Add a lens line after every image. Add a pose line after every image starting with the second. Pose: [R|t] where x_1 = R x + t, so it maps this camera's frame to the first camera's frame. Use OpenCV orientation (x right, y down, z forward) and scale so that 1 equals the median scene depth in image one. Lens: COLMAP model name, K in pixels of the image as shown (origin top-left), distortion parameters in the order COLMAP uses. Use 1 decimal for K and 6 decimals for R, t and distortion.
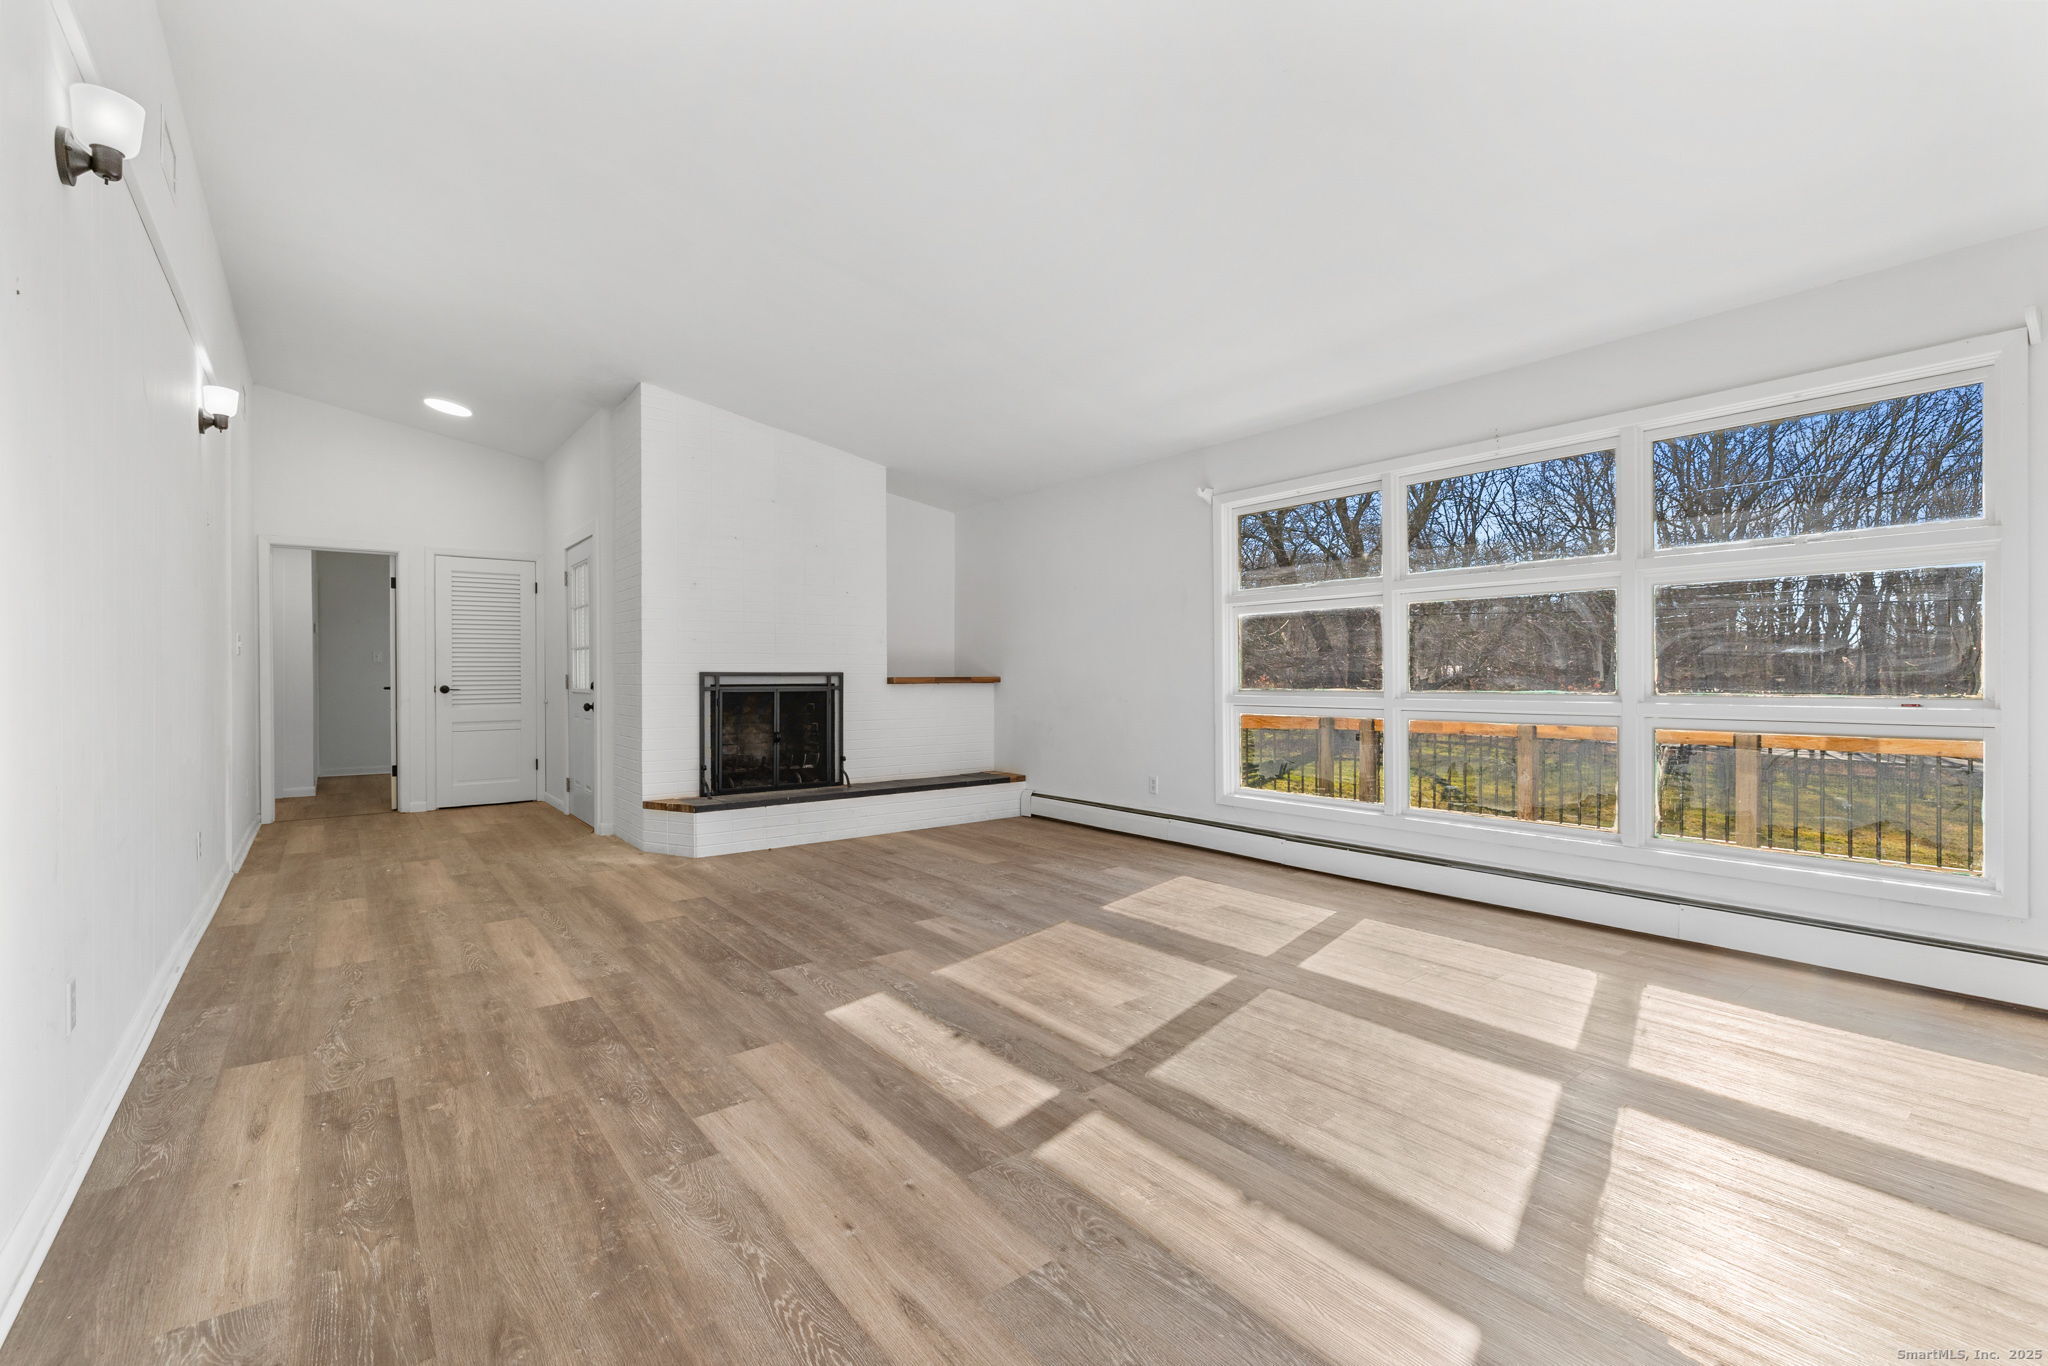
lens RADIAL K [[885.3, 0, 1024.9], [0, 885.3, 678.1], [0, 0, 1]] dist [0.003619, 0.000335]
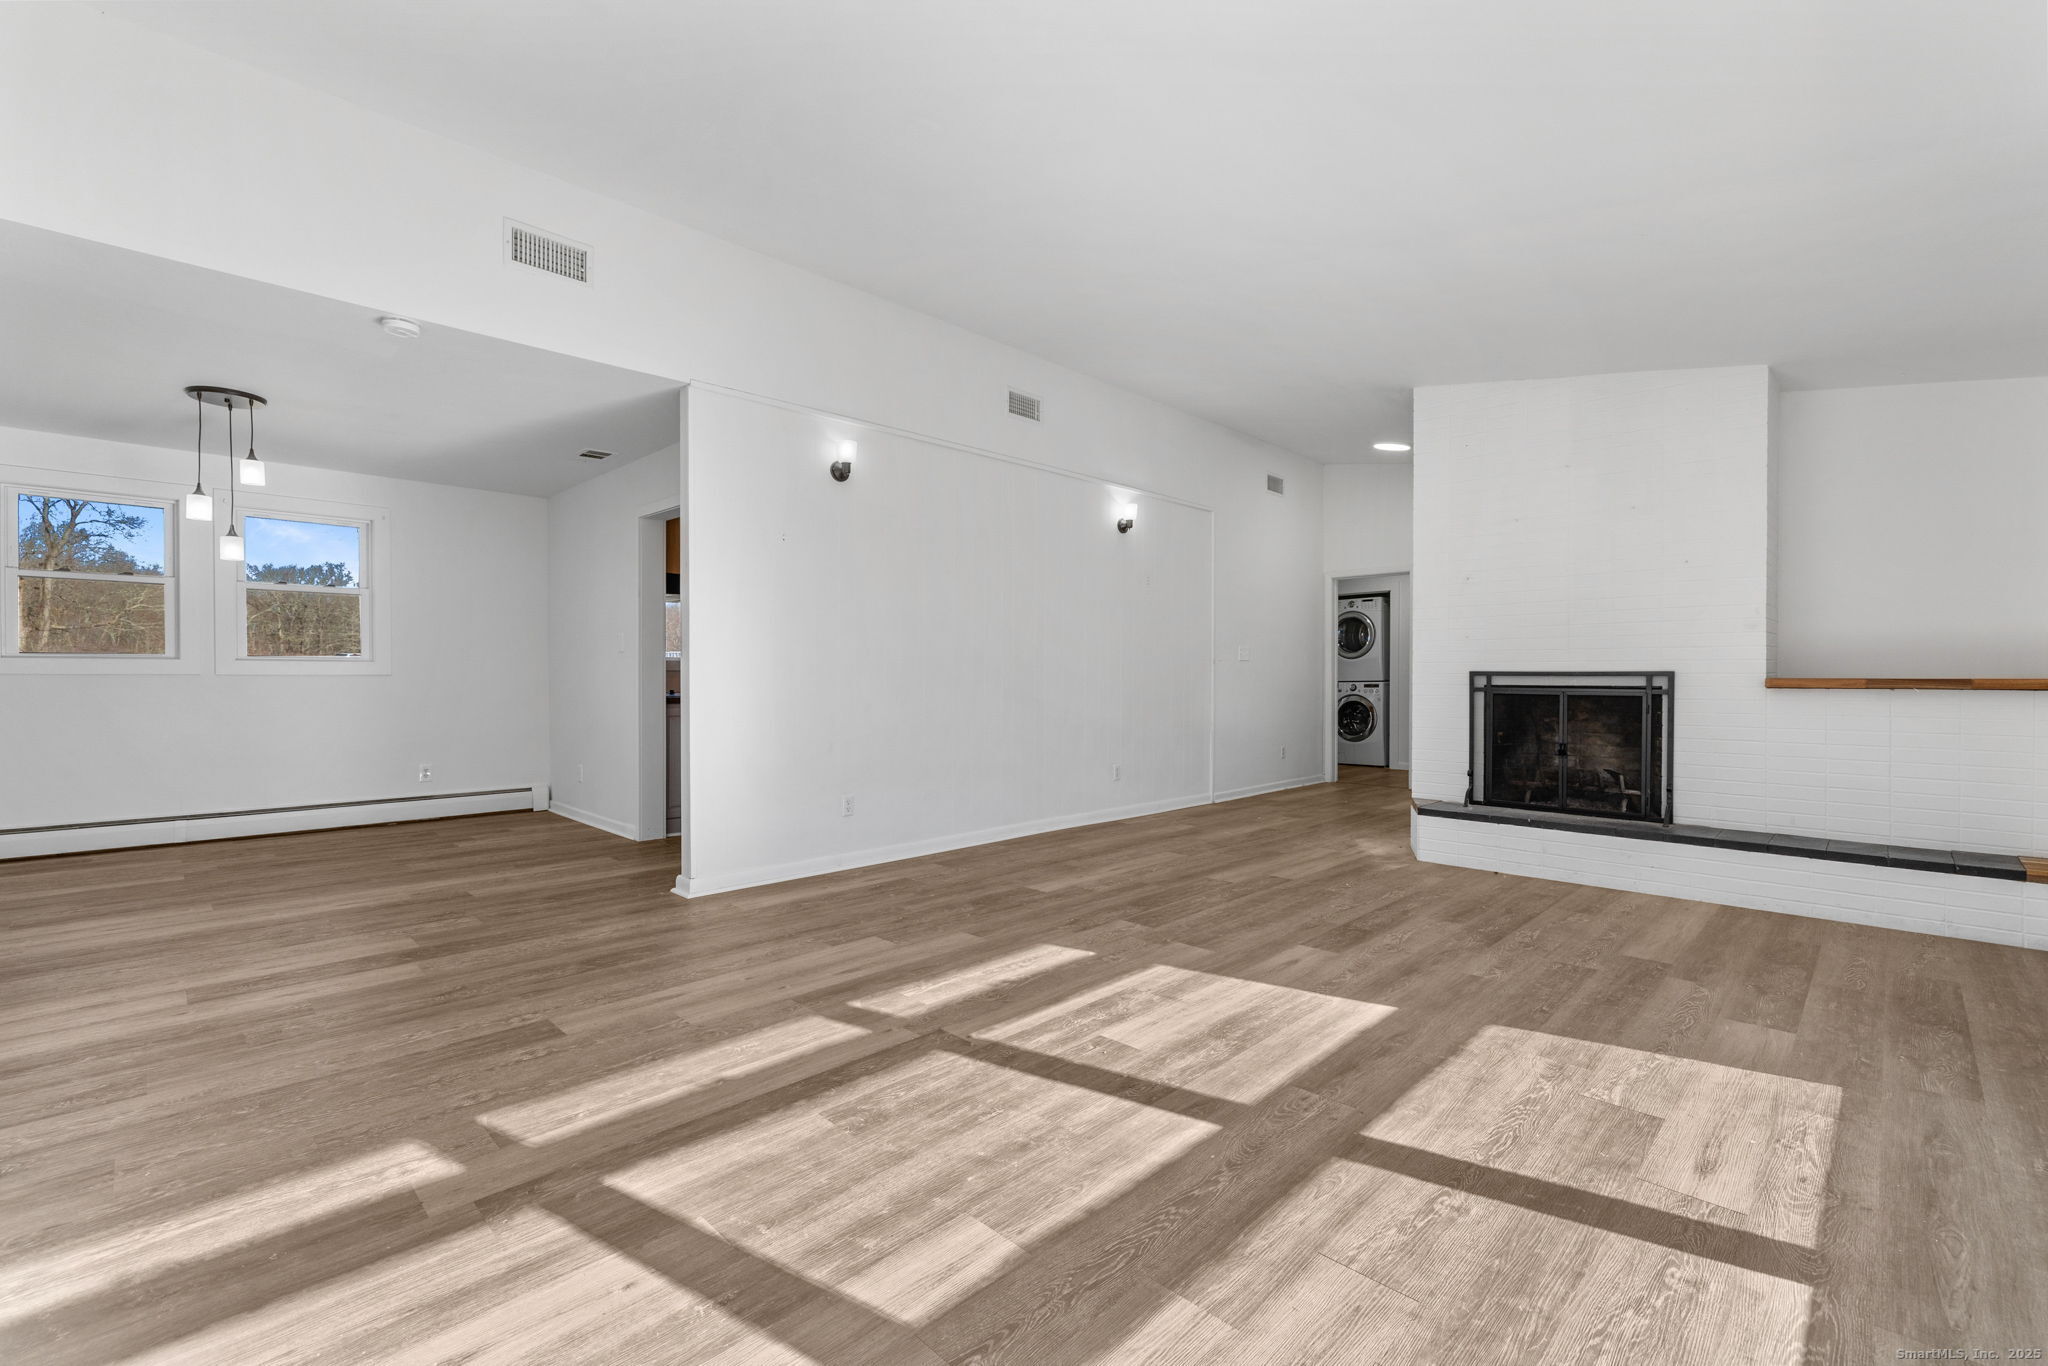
lens RADIAL K [[885.3, 0, 1024.8], [0, 885.3, 684.7], [0, 0, 1]] dist [0.003619, 0.000335]
pose [[0.115911, 0.010523, -0.993204, 0.768988], [-0.004121, 0.999940, 0.010114, -0.000794], [0.993251, 0.002921, 0.115948, 0.627555]]
